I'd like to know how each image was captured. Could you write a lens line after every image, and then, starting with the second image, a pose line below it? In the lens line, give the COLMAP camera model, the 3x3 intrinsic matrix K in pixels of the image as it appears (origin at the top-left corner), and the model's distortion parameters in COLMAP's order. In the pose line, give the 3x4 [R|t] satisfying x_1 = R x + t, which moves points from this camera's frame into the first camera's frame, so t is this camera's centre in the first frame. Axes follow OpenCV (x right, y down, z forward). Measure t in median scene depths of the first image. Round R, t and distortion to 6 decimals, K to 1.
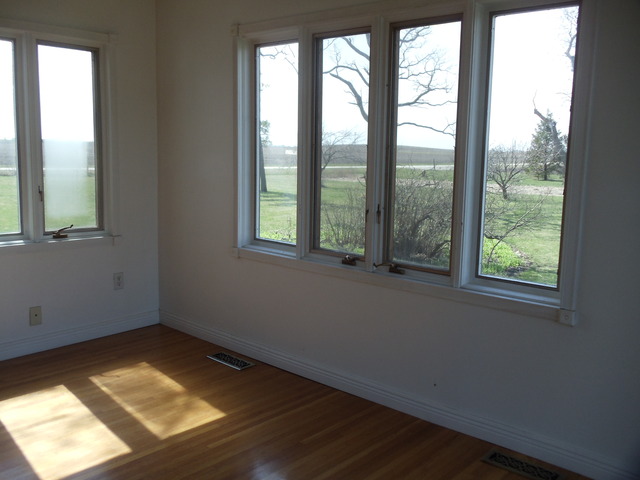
lens RADIAL K [[594.4, 0, 320.0], [0, 594.4, 240.0], [0, 0, 1]] dist [-0.058254, 0.002996]
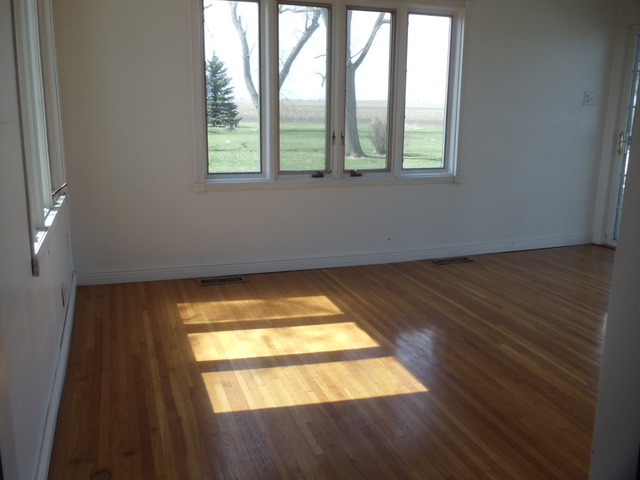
lens RADIAL K [[594.7, 0, 320.8], [0, 594.7, 222.9], [0, 0, 1]] dist [0.102968, -0.004598]
pose [[0.478099, -0.179770, 0.859711, -1.233156], [0.126623, 0.982711, 0.135073, -0.044168], [-0.869130, 0.044281, 0.492597, 0.326105]]
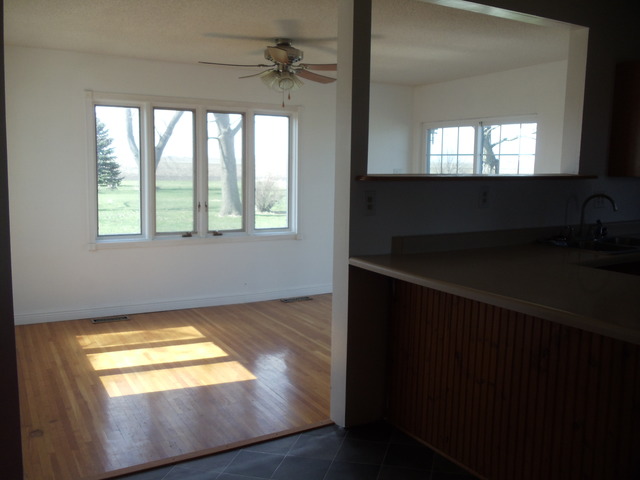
lens RADIAL K [[595.7, 0, 328.9], [0, 595.7, 241.4], [0, 0, 1]] dist [-0.074548, 0.136027]
pose [[0.292158, -0.132946, 0.947084, -1.609205], [0.128489, 0.986769, 0.098881, -0.071611], [-0.947700, 0.092801, 0.305374, 0.049305]]
